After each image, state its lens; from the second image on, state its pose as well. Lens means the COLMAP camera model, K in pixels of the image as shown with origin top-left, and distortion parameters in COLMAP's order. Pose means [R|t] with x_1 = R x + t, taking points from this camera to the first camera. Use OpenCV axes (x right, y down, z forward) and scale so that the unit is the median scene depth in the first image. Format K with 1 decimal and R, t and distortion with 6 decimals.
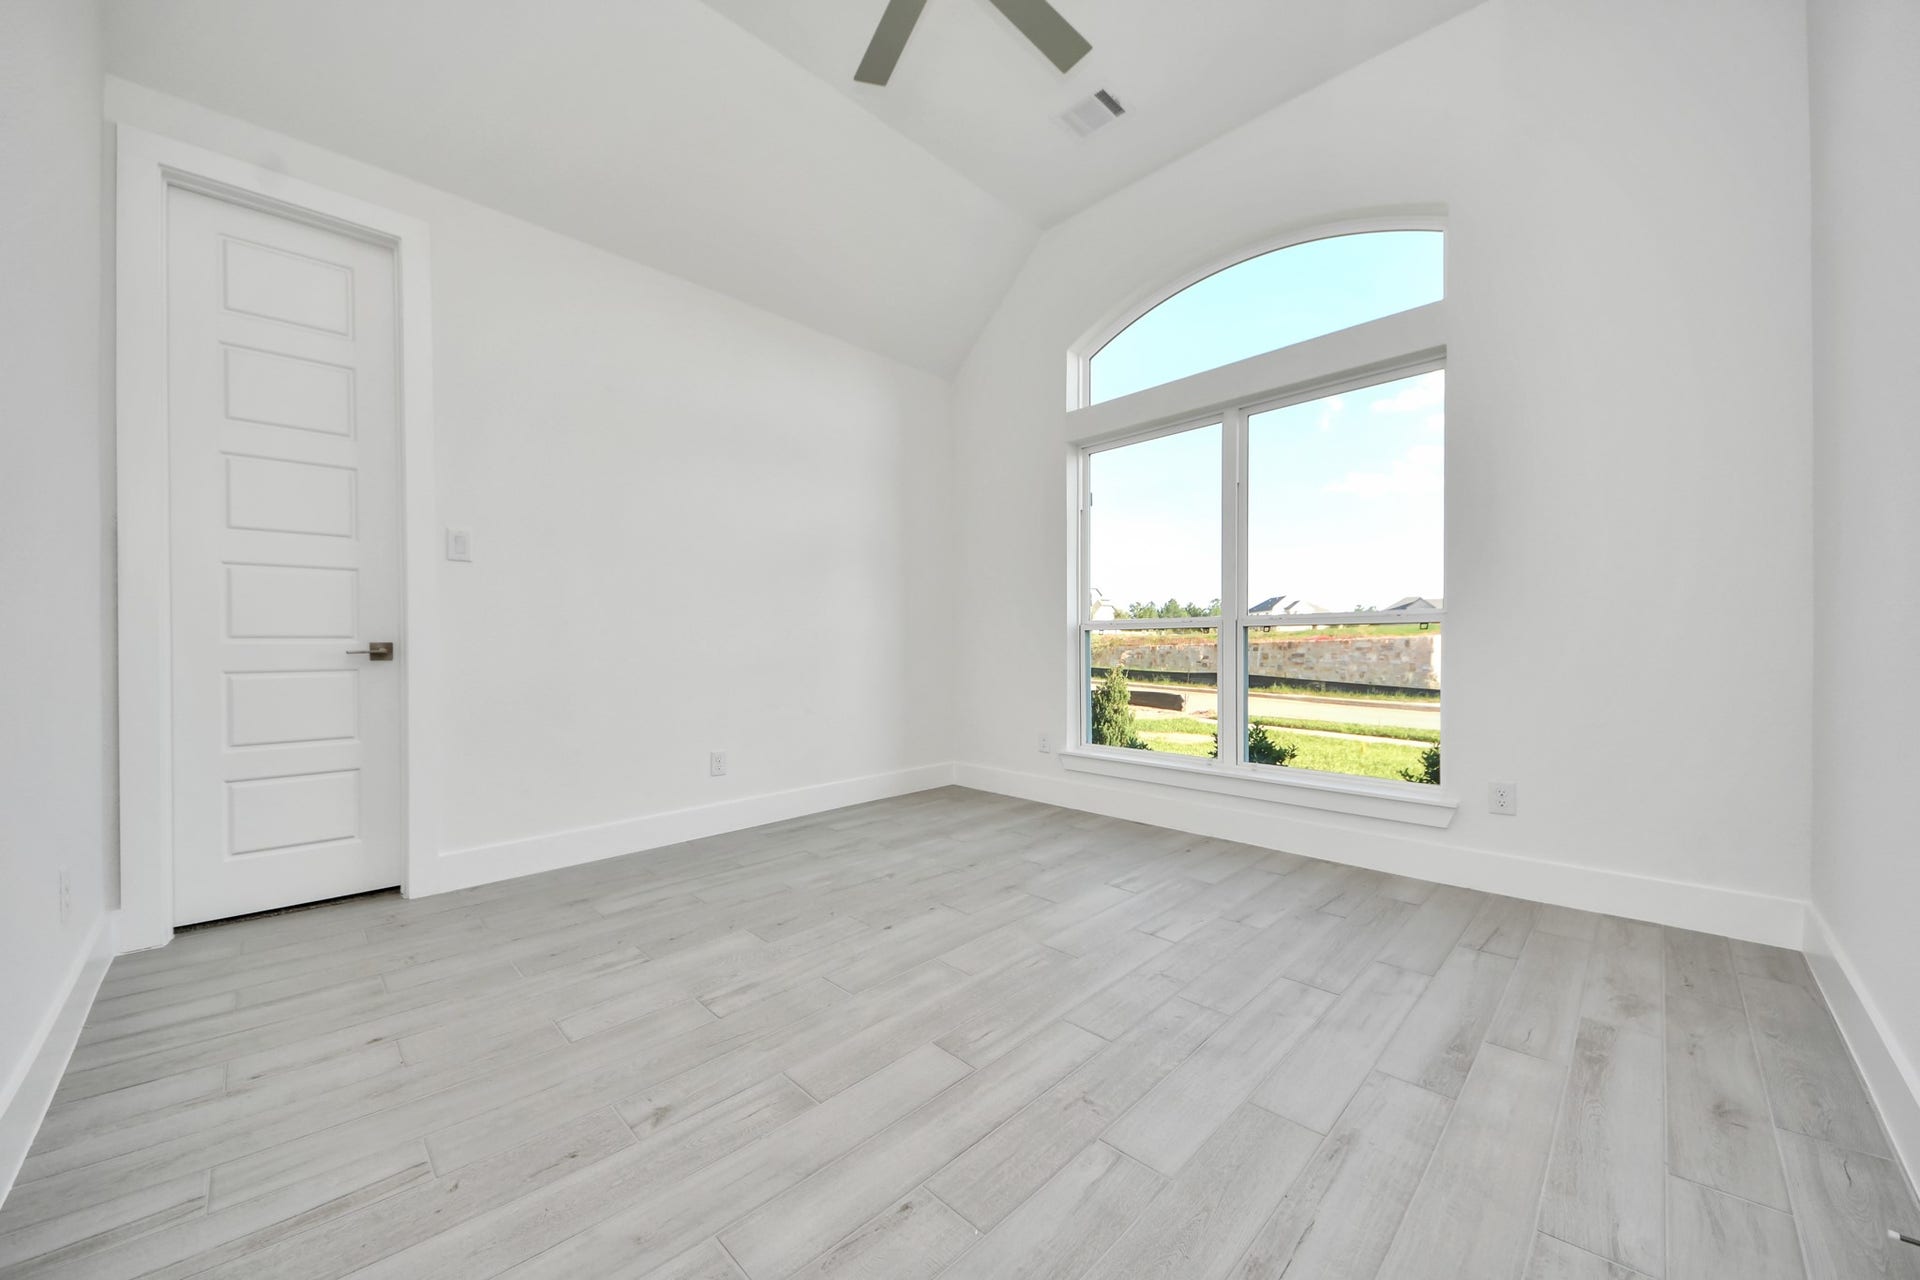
lens RADIAL K [[711.9, 0, 958.7], [0, 711.9, 654.1], [0, 0, 1]] dist [0.021096, -0.014438]
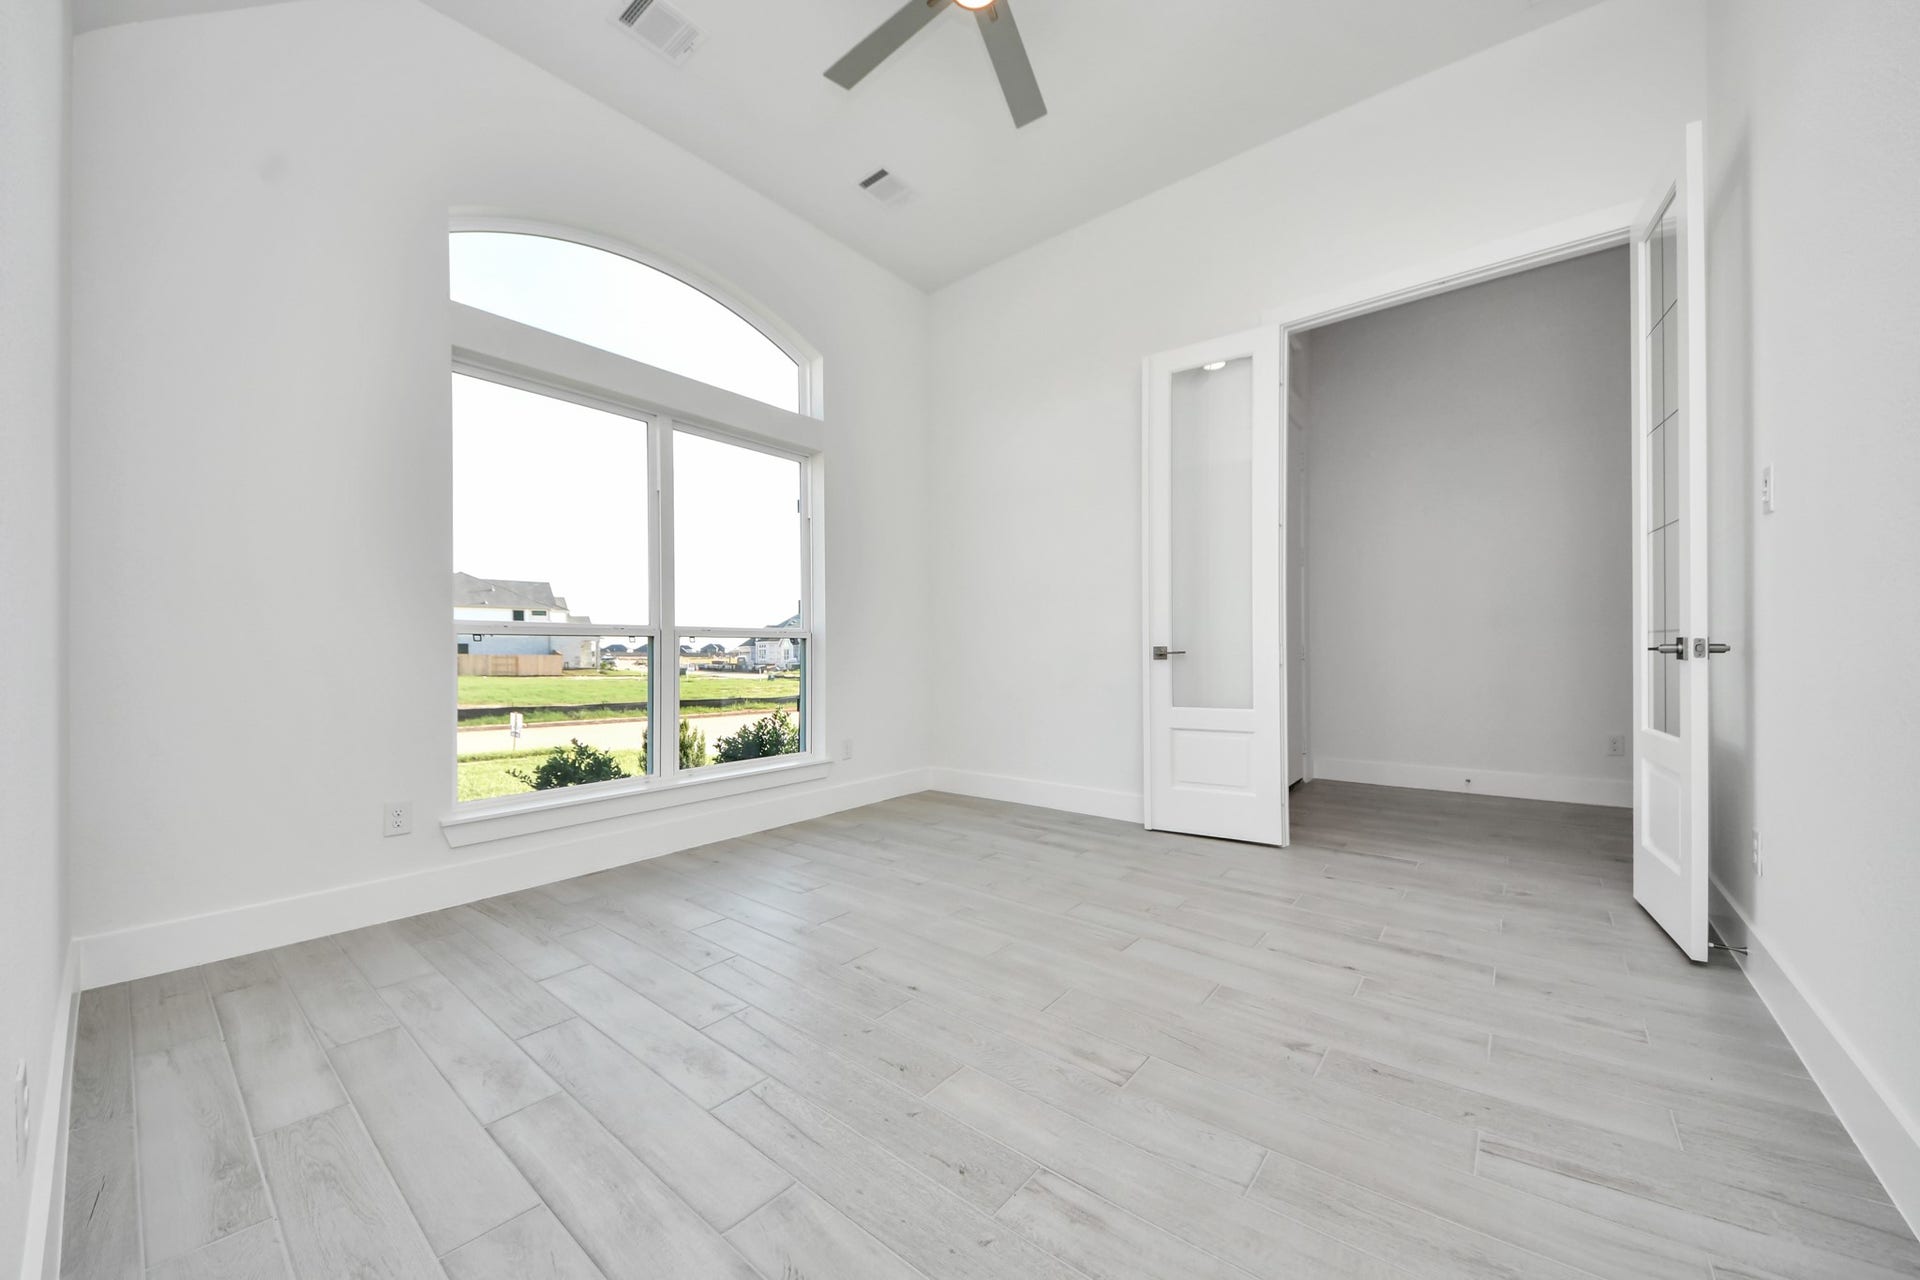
lens RADIAL K [[711.9, 0, 958.7], [0, 711.9, 654.1], [0, 0, 1]] dist [0.021096, -0.014438]
pose [[-0.126054, 0.001719, 0.992022, -1.296305], [0.018389, 0.999831, 0.000604, -0.011092], [-0.991853, 0.018318, -0.126064, 1.443018]]
